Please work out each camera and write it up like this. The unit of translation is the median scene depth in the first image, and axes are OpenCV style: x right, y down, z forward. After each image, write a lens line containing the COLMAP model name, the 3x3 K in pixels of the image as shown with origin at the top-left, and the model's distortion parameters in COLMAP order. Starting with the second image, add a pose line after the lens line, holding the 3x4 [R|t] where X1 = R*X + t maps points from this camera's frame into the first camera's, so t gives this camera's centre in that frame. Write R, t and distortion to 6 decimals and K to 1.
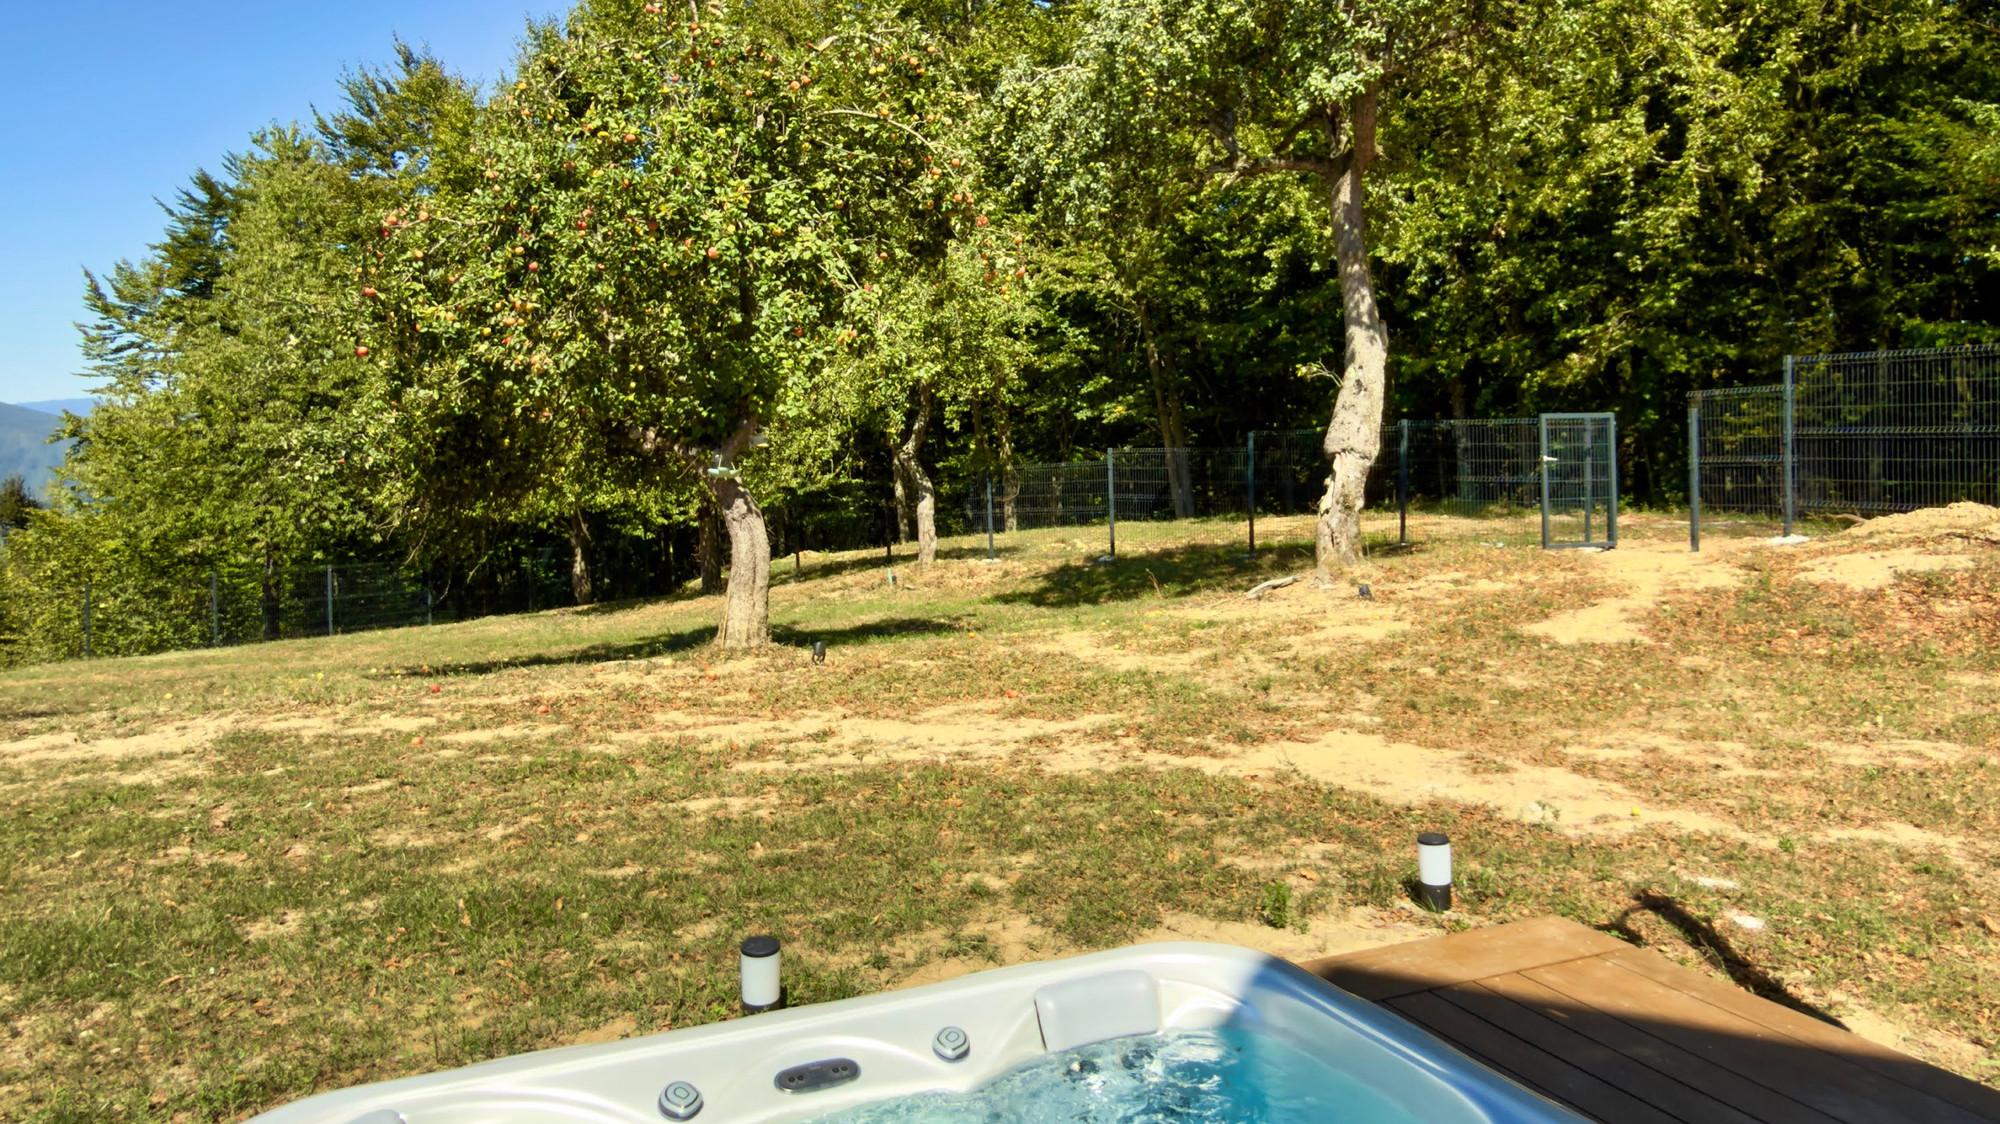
lens RADIAL K [[1518.5, 0, 1002.5], [0, 1518.5, 557.2], [0, 0, 1]] dist [0.002577, -0.003004]
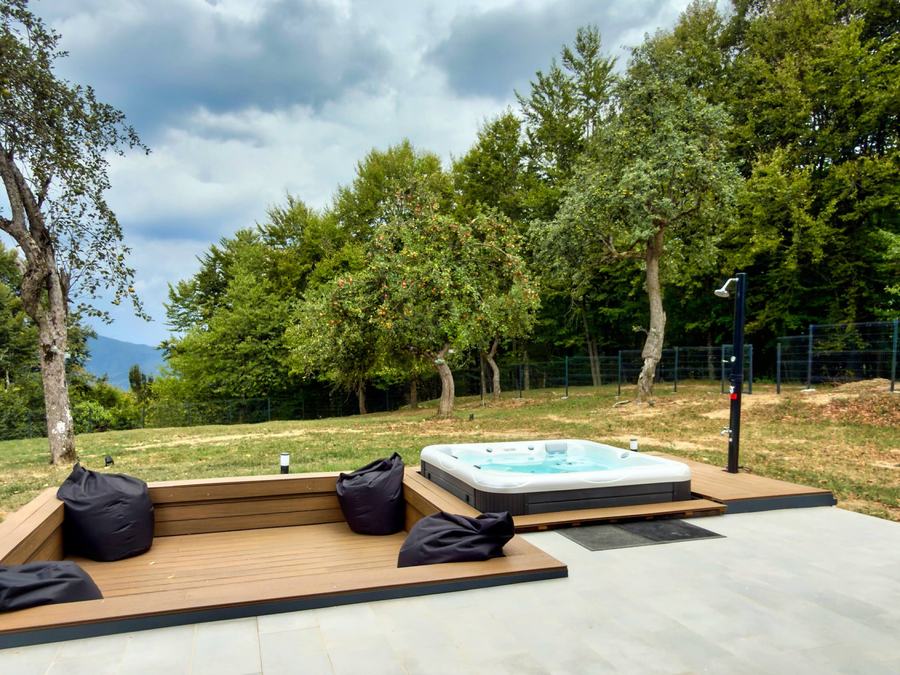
lens RADIAL K [[686.9, 0, 457.1], [0, 686.9, 398.0], [0, 0, 1]] dist [0.004997, 0.004668]
pose [[0.995624, 0.016471, -0.091985, -0.009889], [-0.017738, 0.999759, -0.012970, 0.021580], [0.091749, 0.014545, 0.995676, -0.228800]]
